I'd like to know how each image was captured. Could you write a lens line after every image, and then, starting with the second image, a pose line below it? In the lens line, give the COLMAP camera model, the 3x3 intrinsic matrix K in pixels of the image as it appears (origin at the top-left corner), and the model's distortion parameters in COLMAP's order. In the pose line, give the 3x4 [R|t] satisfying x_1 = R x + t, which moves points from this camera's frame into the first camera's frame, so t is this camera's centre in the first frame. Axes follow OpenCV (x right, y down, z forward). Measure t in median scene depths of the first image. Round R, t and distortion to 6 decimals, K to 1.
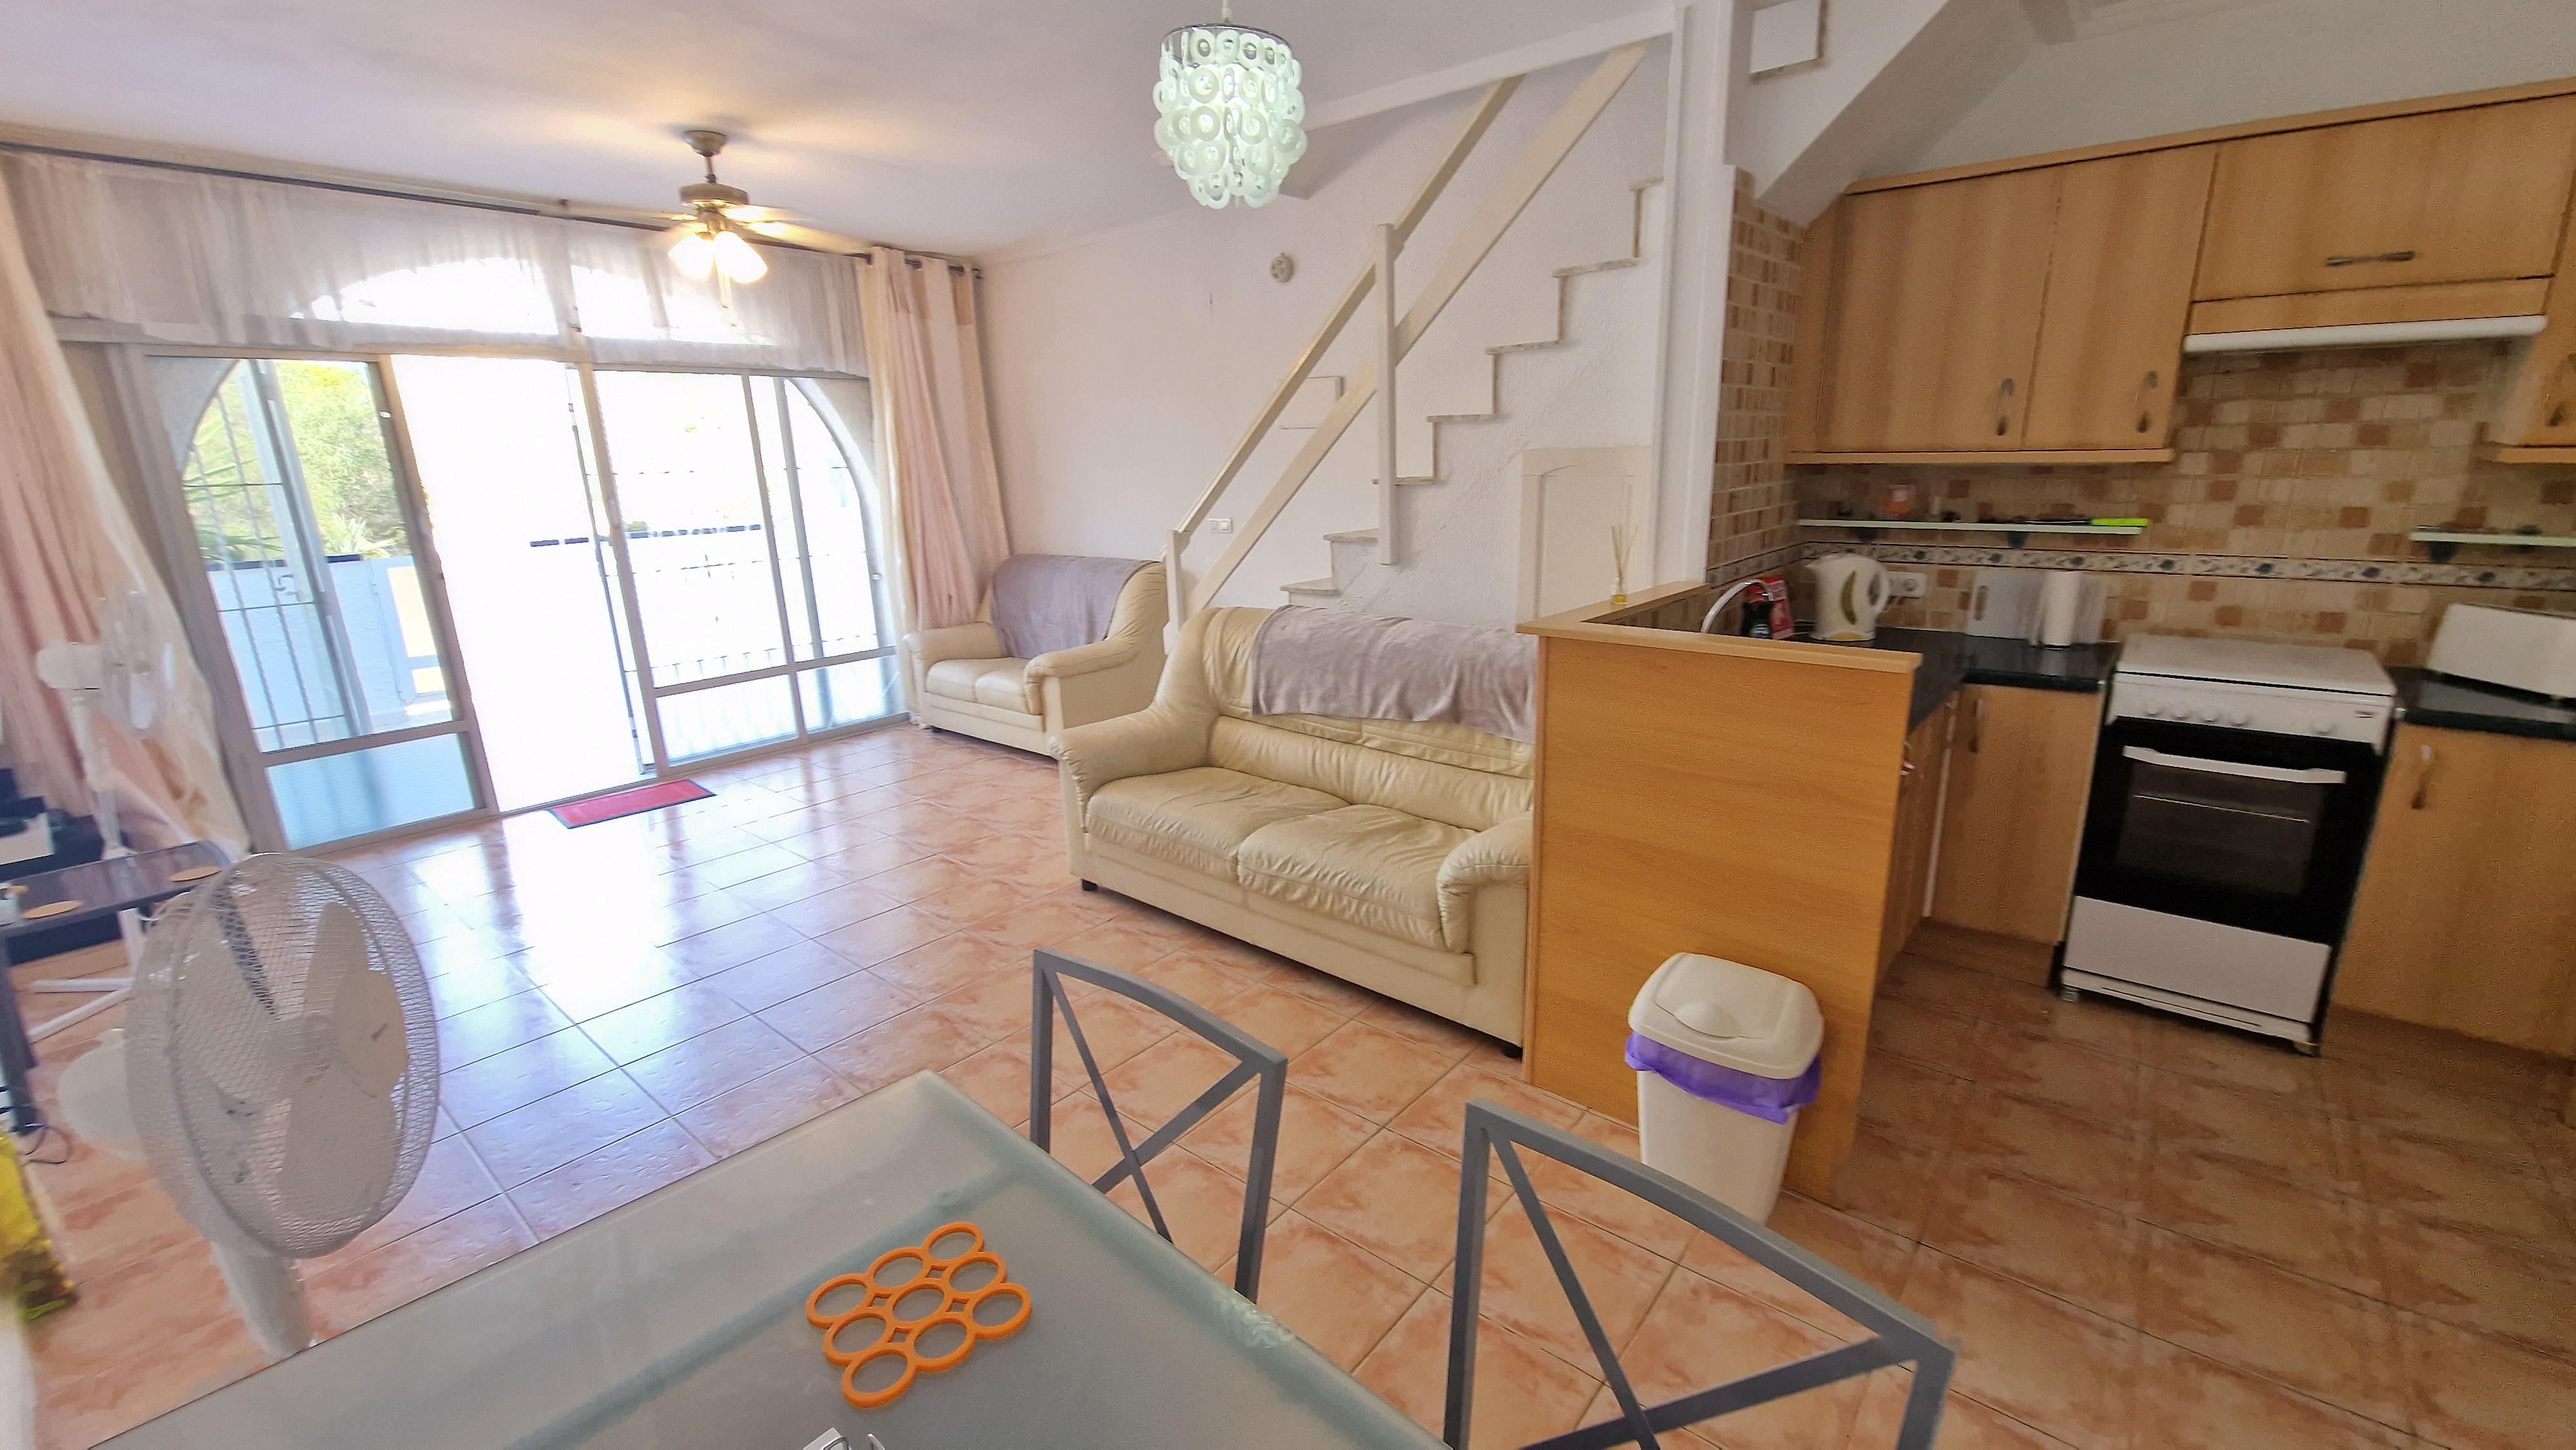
lens RADIAL K [[1055.1, 0, 1290.0], [0, 1055.1, 724.6], [0, 0, 1]] dist [0.003623, -0.003675]
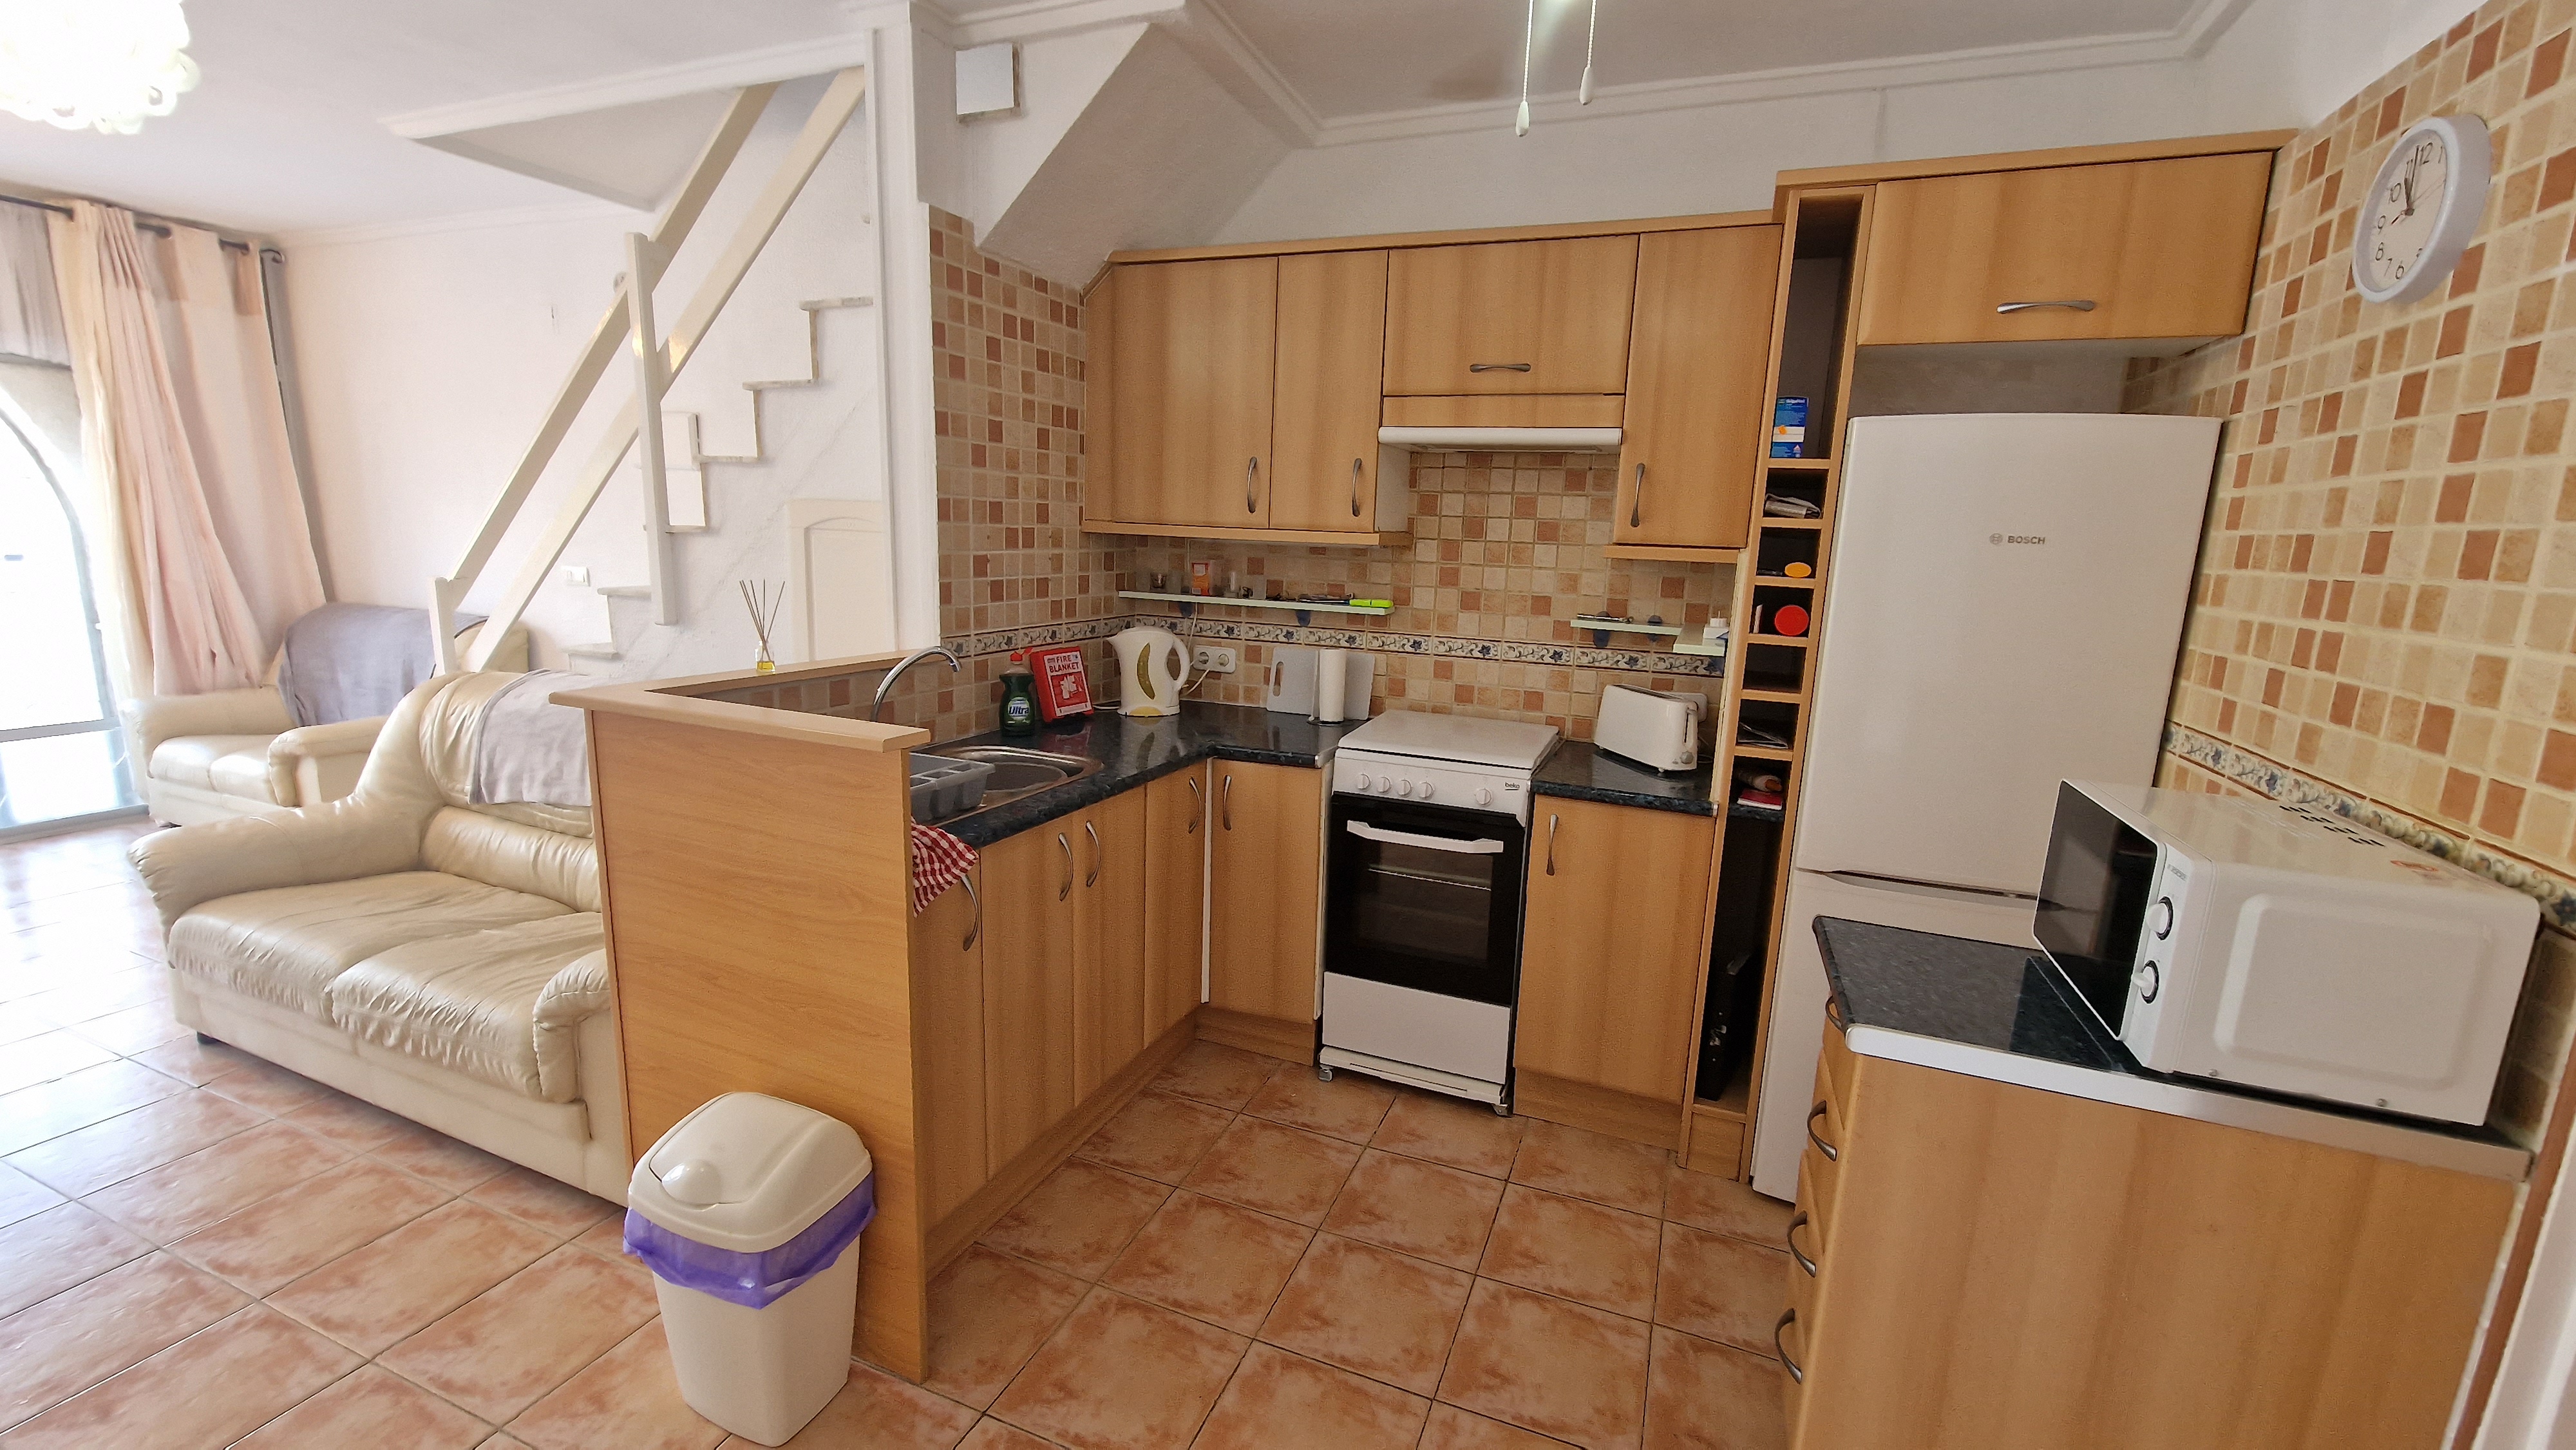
lens RADIAL K [[1055.1, 0, 1288.9], [0, 1055.1, 727.2], [0, 0, 1]] dist [0.003623, -0.003675]
pose [[0.951117, 0.001899, 0.308825, 0.321095], [0.018768, 0.997777, -0.063937, -0.004367], [-0.308260, 0.066607, 0.948967, 0.039553]]
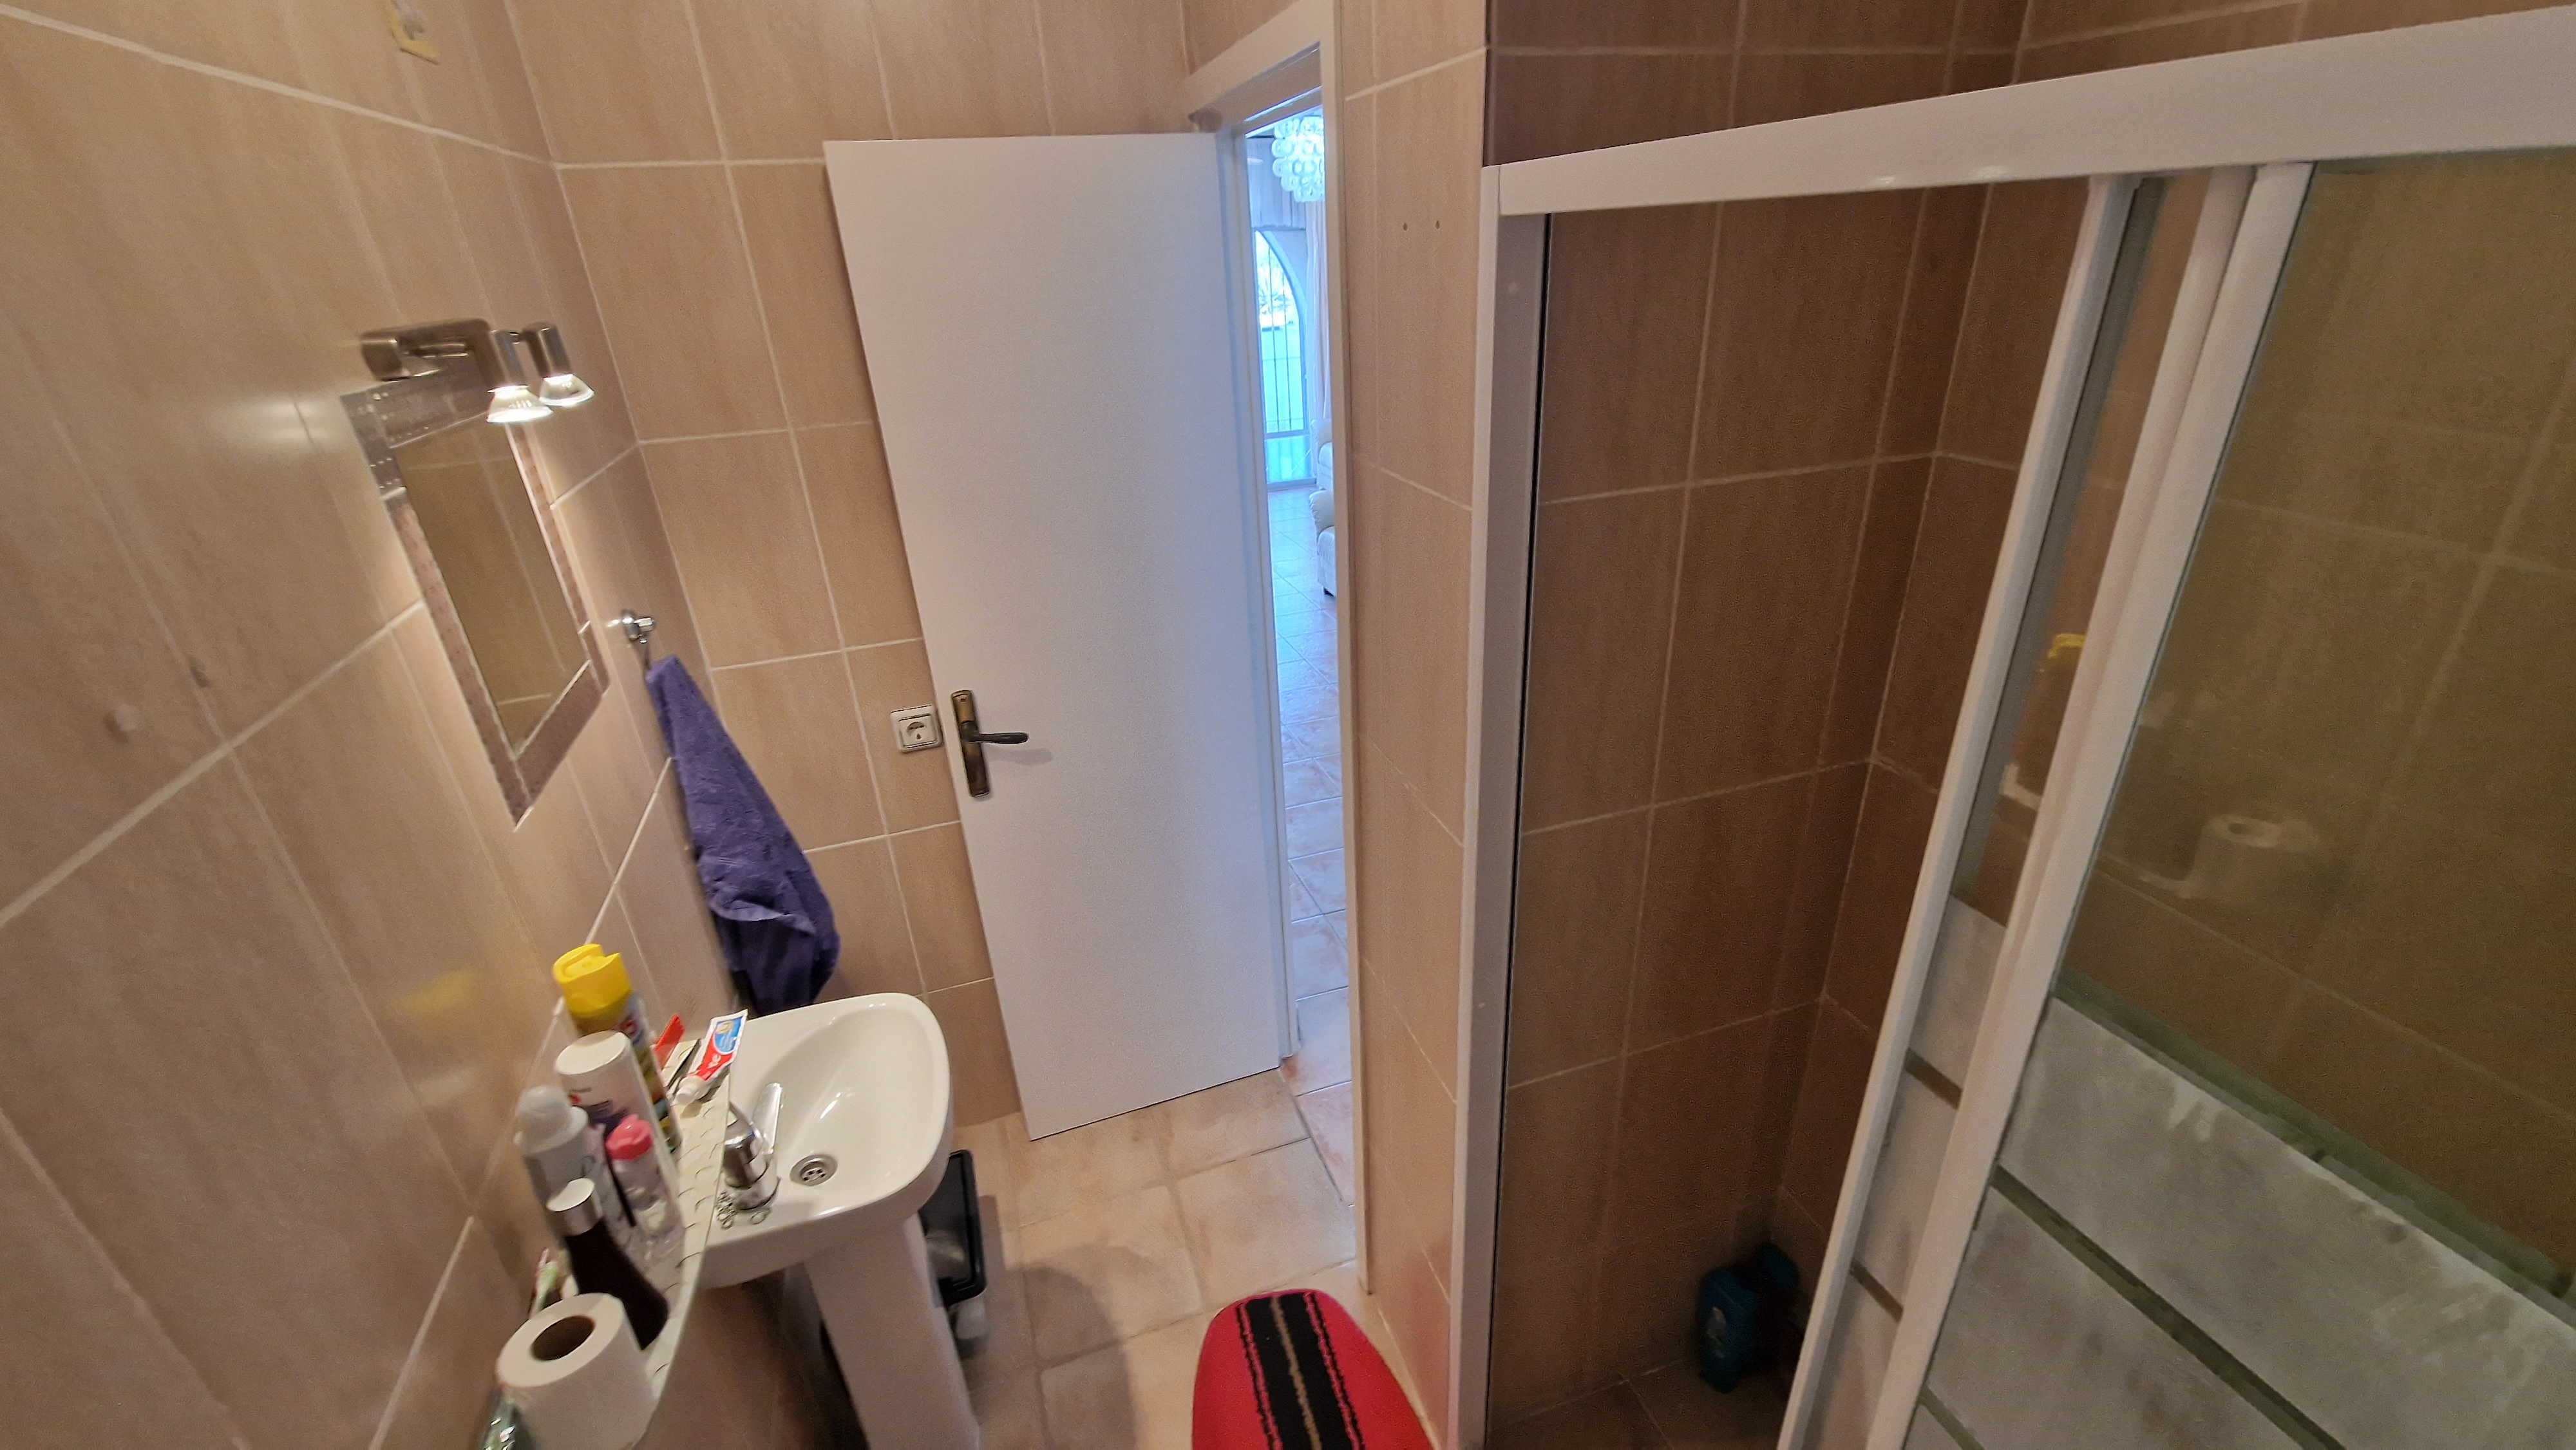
lens RADIAL K [[1055.1, 0, 1289.4], [0, 1055.1, 731.2], [0, 0, 1]] dist [0.003623, -0.003675]
pose [[0.855443, 0.205783, -0.475259, 0.606379], [-0.105323, 0.967619, 0.229394, -0.005020], [0.507075, -0.146177, 0.849416, -0.467556]]
